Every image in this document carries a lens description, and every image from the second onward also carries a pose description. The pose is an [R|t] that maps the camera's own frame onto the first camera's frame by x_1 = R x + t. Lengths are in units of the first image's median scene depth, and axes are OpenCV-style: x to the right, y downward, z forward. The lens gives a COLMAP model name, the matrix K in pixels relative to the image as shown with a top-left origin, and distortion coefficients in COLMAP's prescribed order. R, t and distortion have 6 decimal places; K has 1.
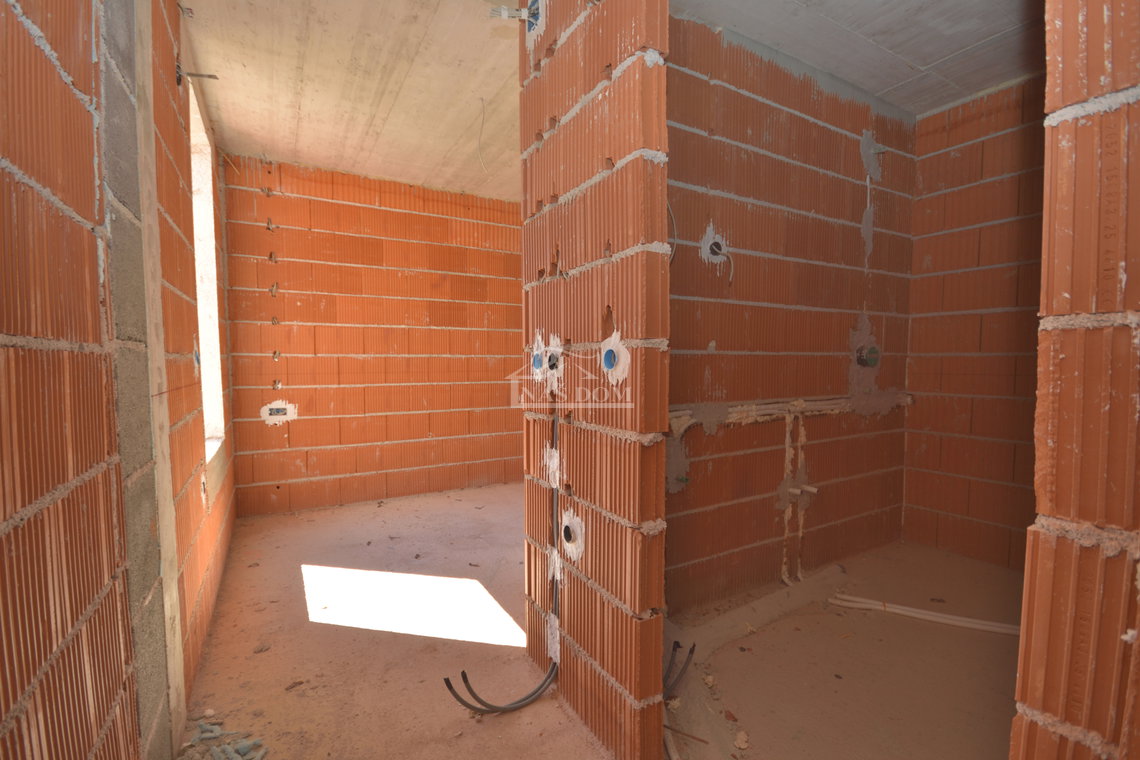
lens RADIAL K [[499.2, 0, 569.0], [0, 499.2, 389.8], [0, 0, 1]] dist [0.001909, -0.003826]
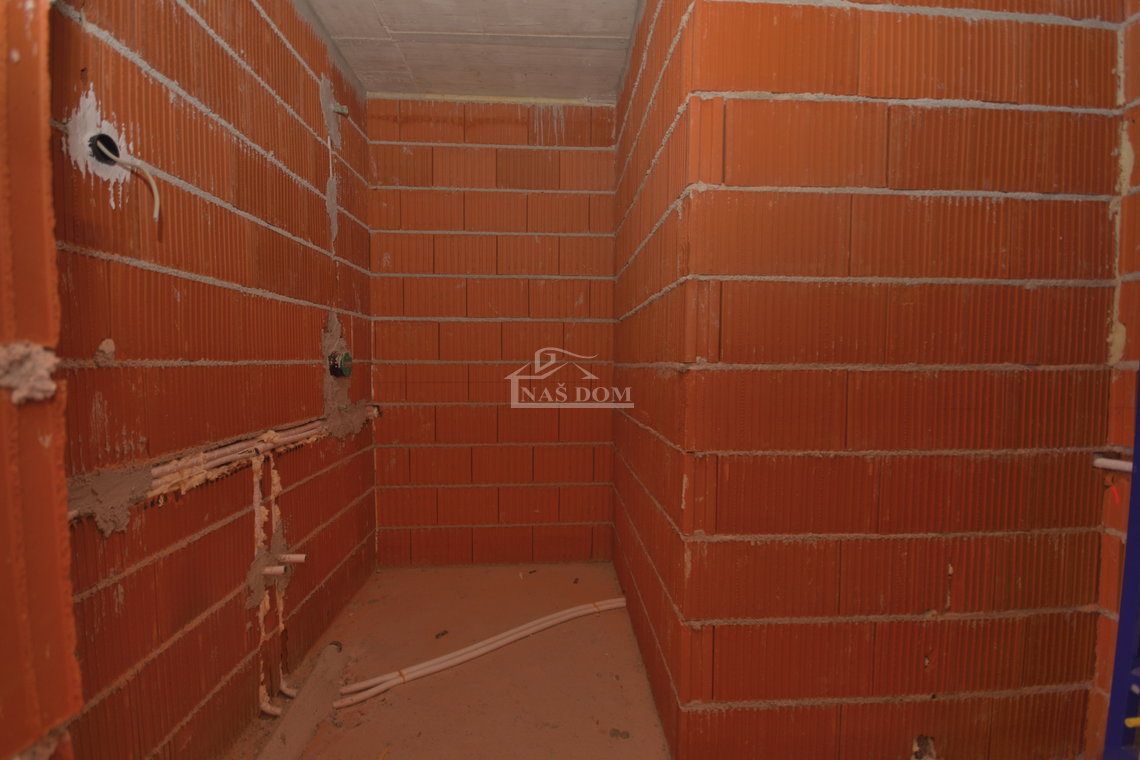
lens RADIAL K [[499.2, 0, 570.9], [0, 499.2, 388.1], [0, 0, 1]] dist [0.001909, -0.003826]
pose [[0.447670, -0.047934, 0.892913, 0.048025], [0.047835, 0.998416, 0.029615, -0.038476], [-0.892919, 0.029455, 0.449254, 0.336886]]
